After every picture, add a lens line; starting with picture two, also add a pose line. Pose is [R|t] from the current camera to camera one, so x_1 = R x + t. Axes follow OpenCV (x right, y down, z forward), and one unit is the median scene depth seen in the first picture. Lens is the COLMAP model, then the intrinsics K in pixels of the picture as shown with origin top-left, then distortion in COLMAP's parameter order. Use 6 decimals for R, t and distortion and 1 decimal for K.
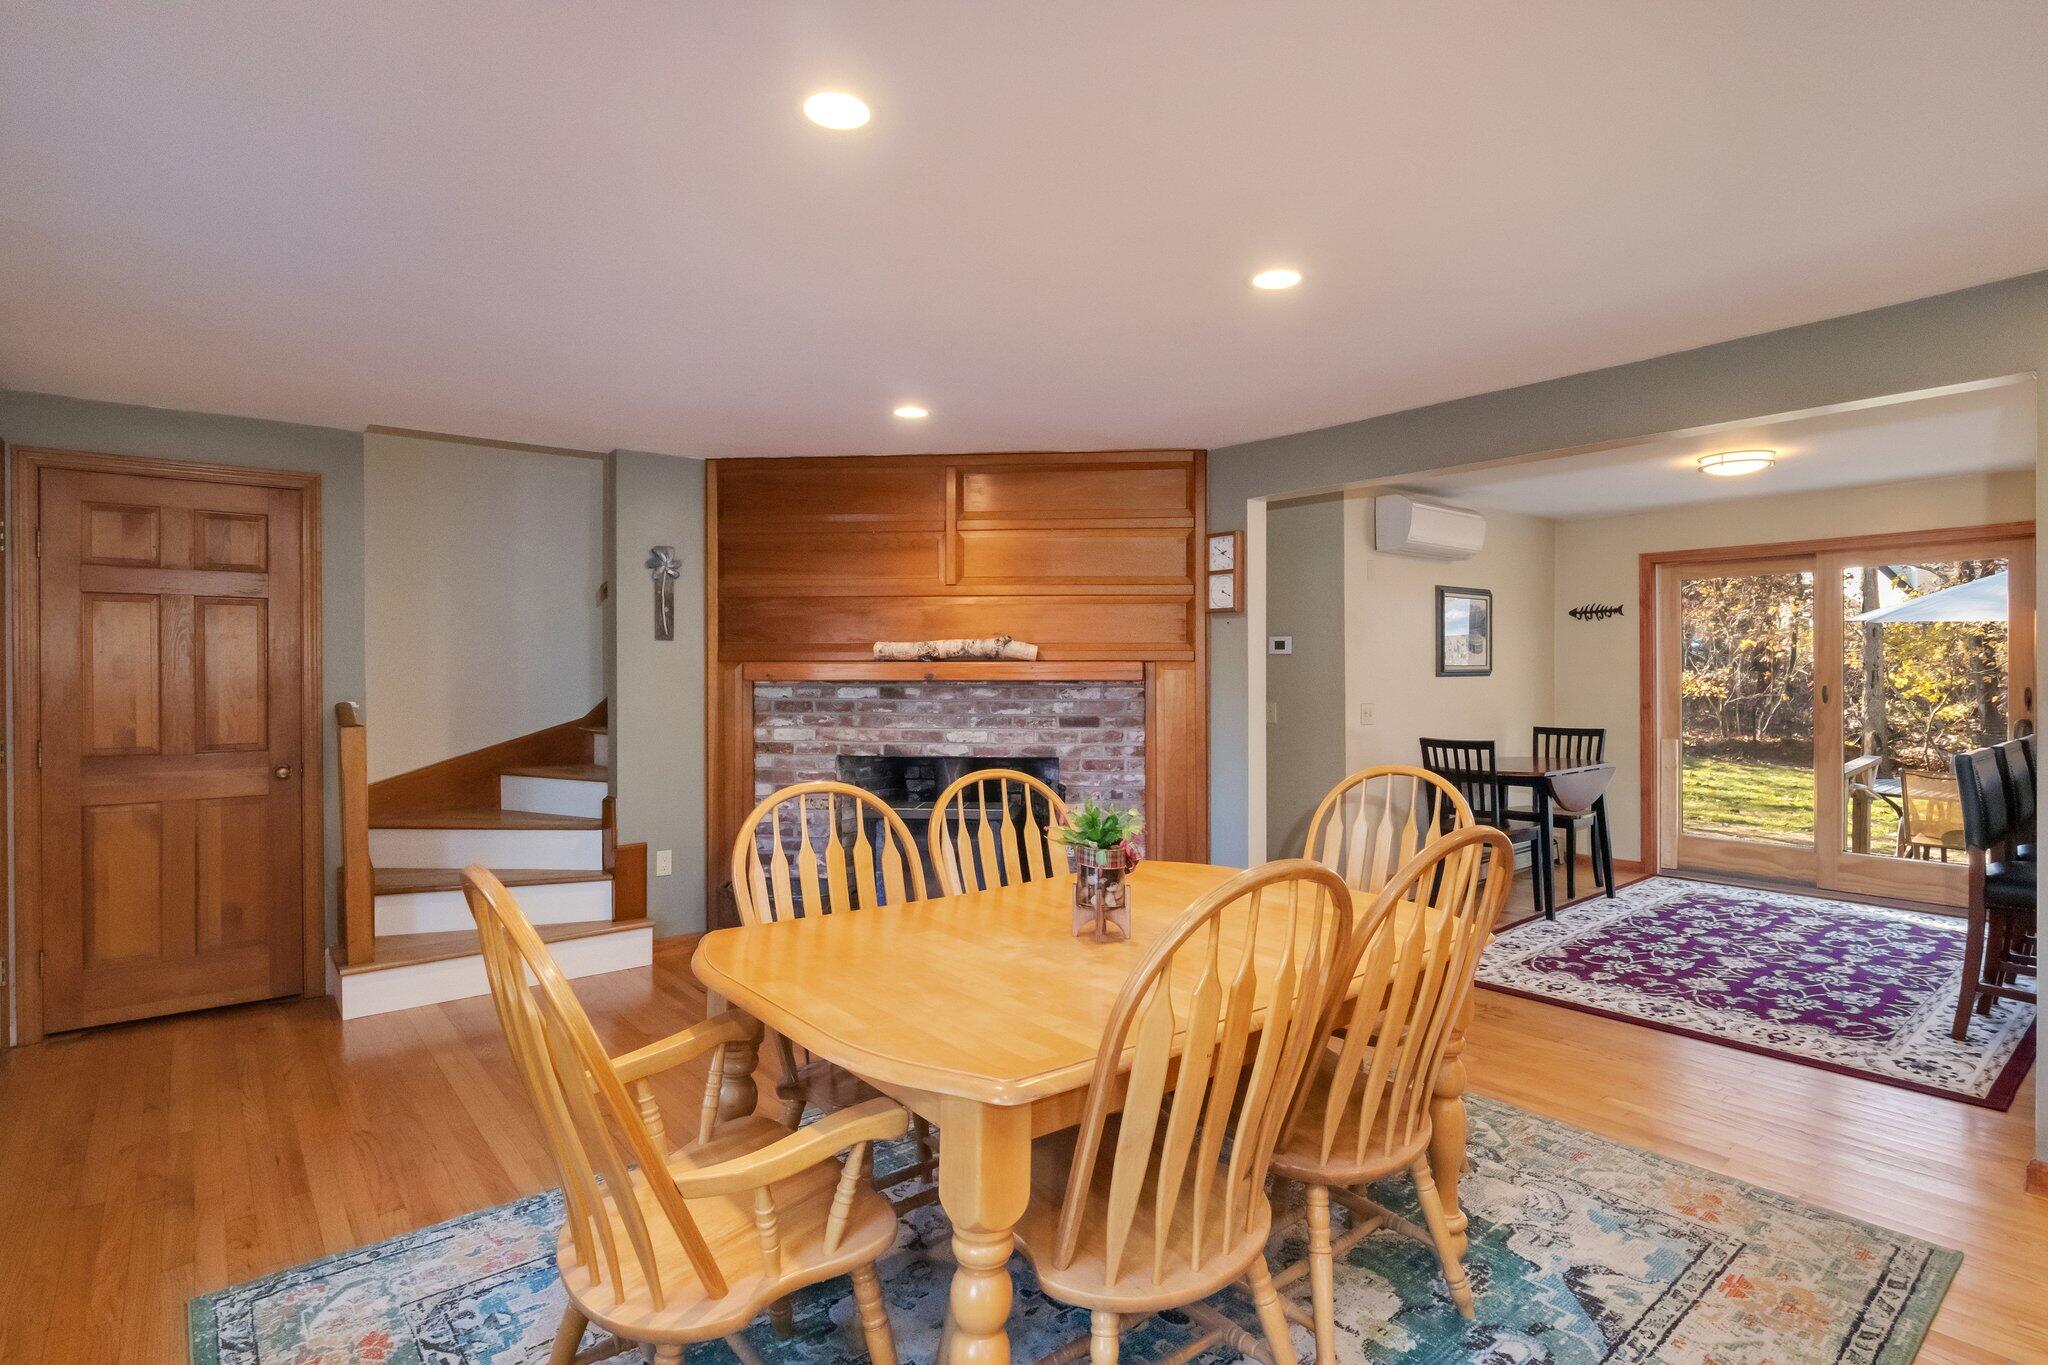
lens RADIAL K [[1017.5, 0, 1010.7], [0, 1017.5, 677.1], [0, 0, 1]] dist [-0.004869, -0.003862]
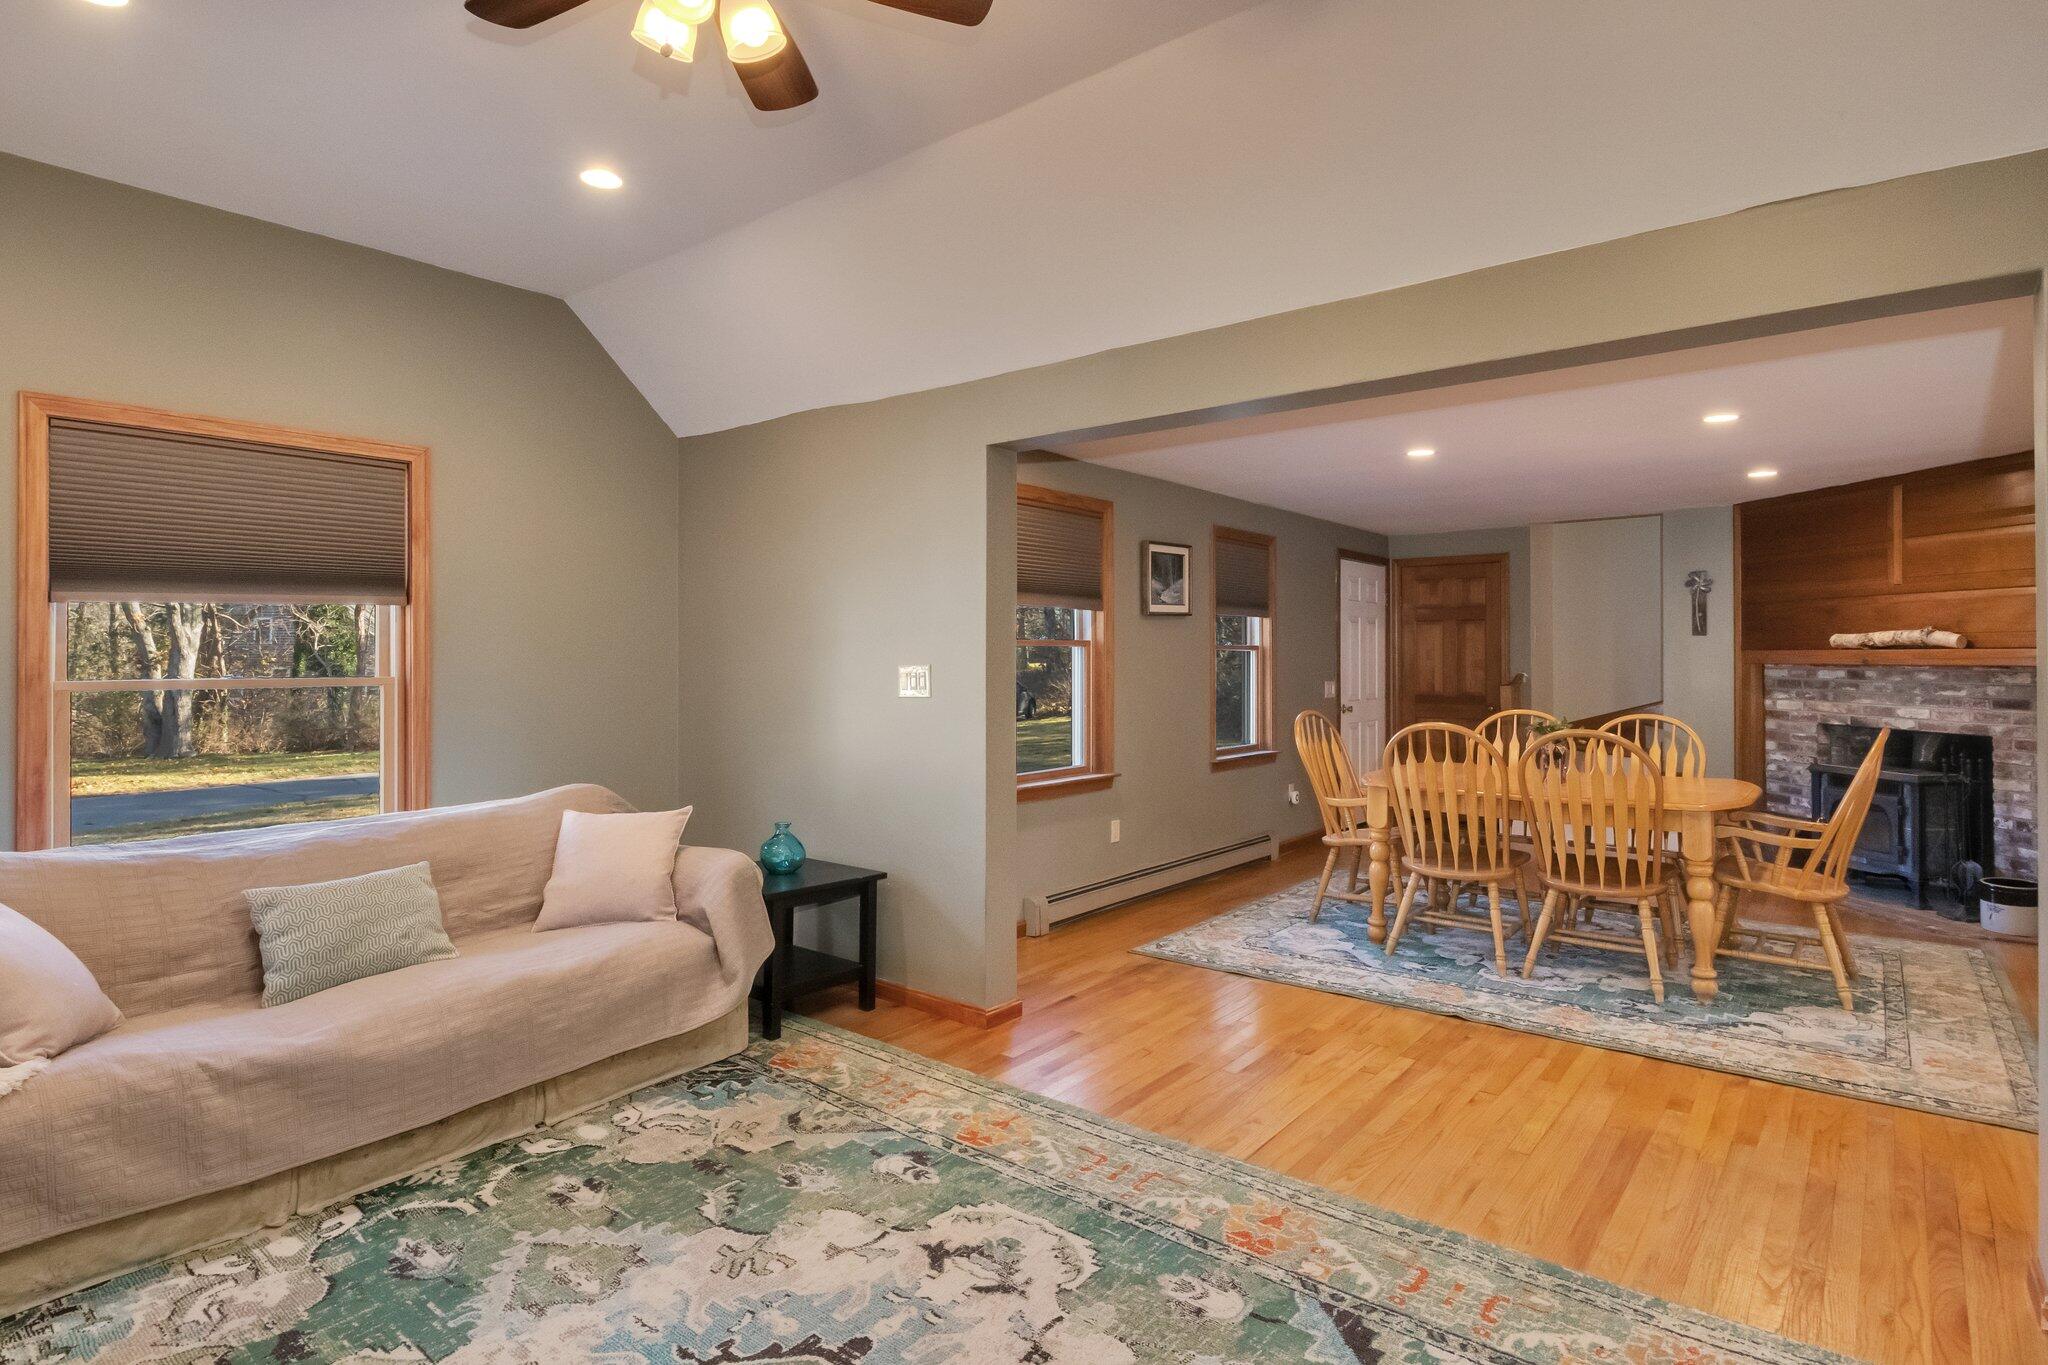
lens RADIAL K [[1017.5, 0, 1045.6], [0, 1017.5, 652.7], [0, 0, 1]] dist [-0.004869, -0.003862]
pose [[0.210701, -0.002261, -0.977548, 0.897180], [-0.005517, 0.999979, -0.003502, -0.001584], [0.977535, 0.006131, 0.210684, -0.224973]]
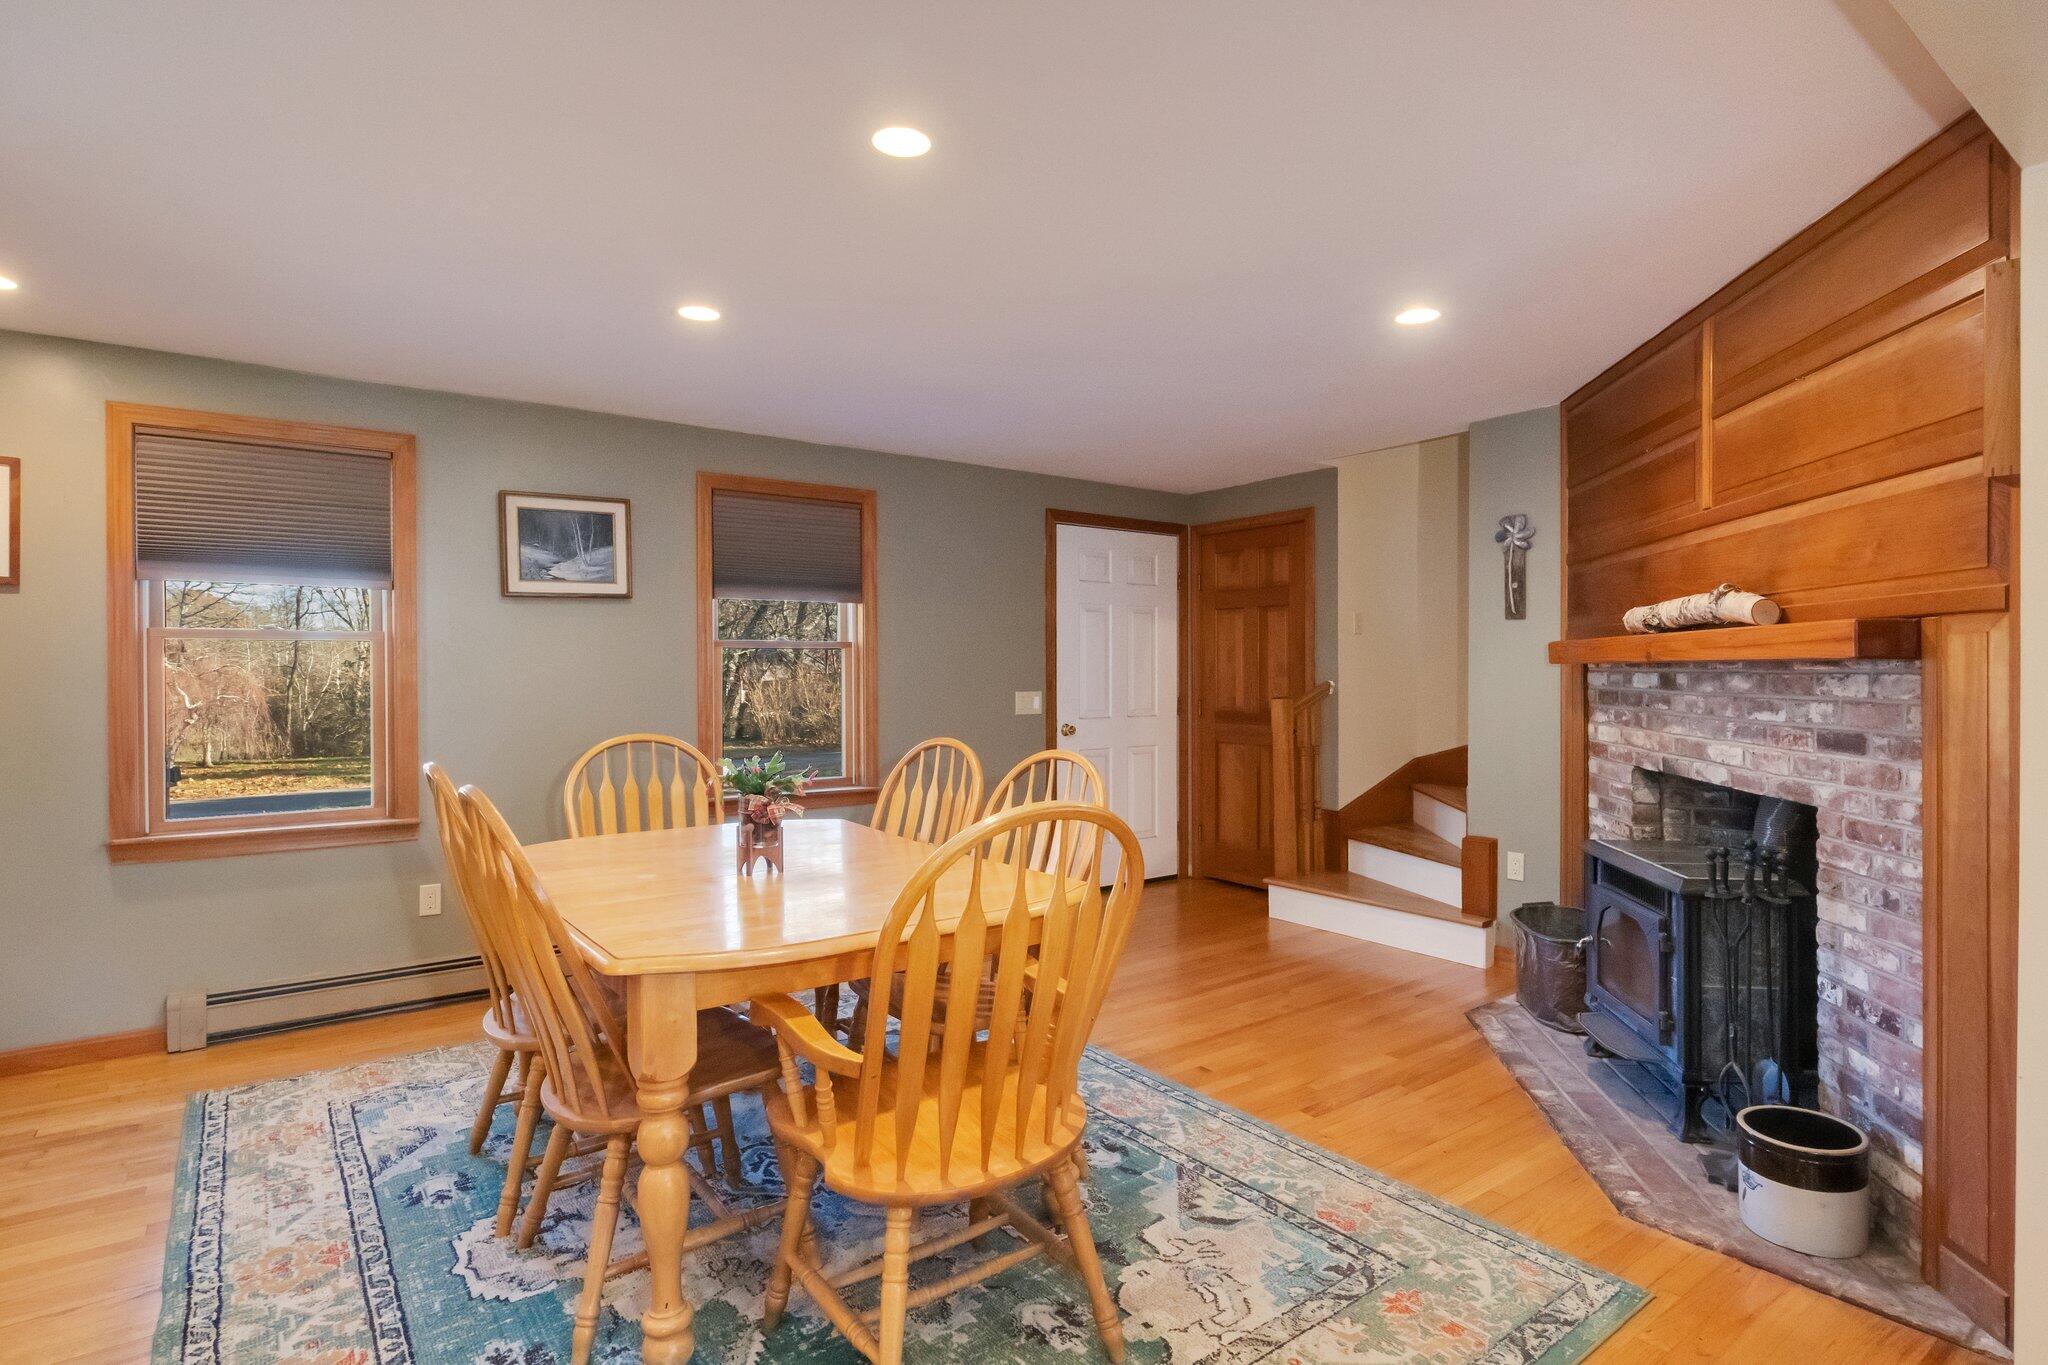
lens RADIAL K [[1017.5, 0, 1038.3], [0, 1017.5, 676.8], [0, 0, 1]] dist [-0.004869, -0.003862]
pose [[-0.030043, 0.008640, -0.999511, 0.584218], [-0.002478, 0.999959, 0.008718, 0.007915], [0.999546, 0.002739, -0.030020, 0.614930]]
